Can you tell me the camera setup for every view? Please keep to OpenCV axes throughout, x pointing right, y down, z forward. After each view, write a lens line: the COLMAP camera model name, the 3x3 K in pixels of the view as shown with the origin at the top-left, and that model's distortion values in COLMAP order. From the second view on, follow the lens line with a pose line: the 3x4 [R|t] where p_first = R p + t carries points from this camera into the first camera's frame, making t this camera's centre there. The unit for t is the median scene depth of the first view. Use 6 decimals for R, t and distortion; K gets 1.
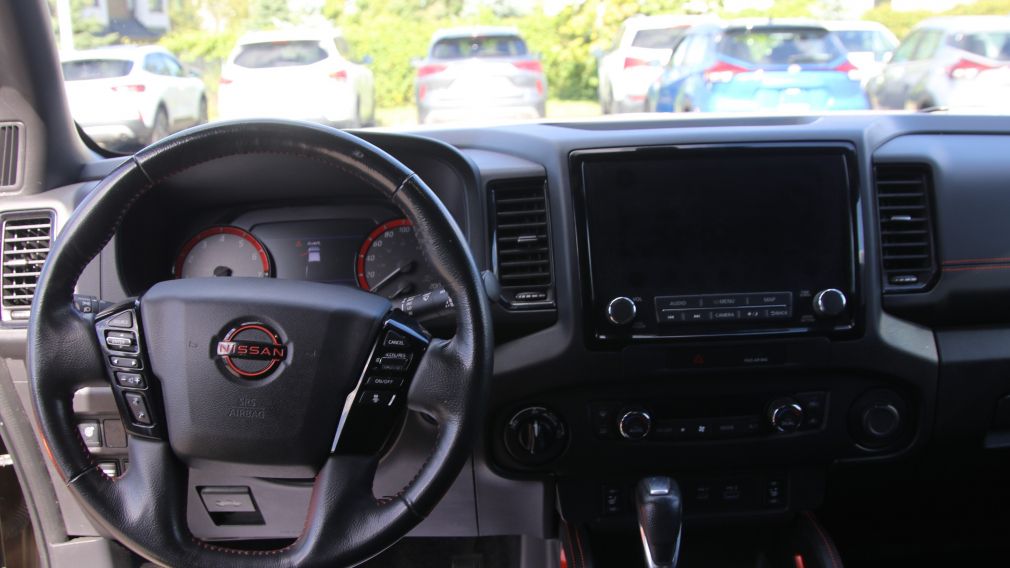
lens RADIAL K [[1082.3, 0, 505.0], [0, 1082.3, 284.0], [0, 0, 1]] dist [-0.126647, 0.016072]
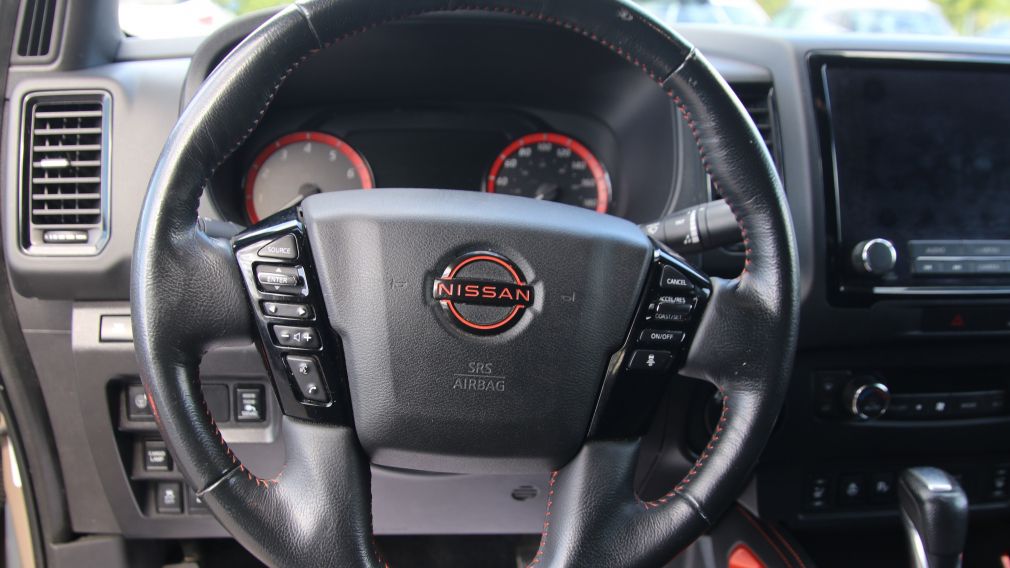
lens RADIAL K [[1082.3, 0, 505.0], [0, 1082.3, 284.0], [0, 0, 1]] dist [-0.126647, 0.016072]
pose [[0.991675, 0.028784, 0.125504, -0.249842], [-0.033338, 0.998854, 0.034340, 0.026536], [-0.124372, -0.038238, 0.991499, 0.256812]]
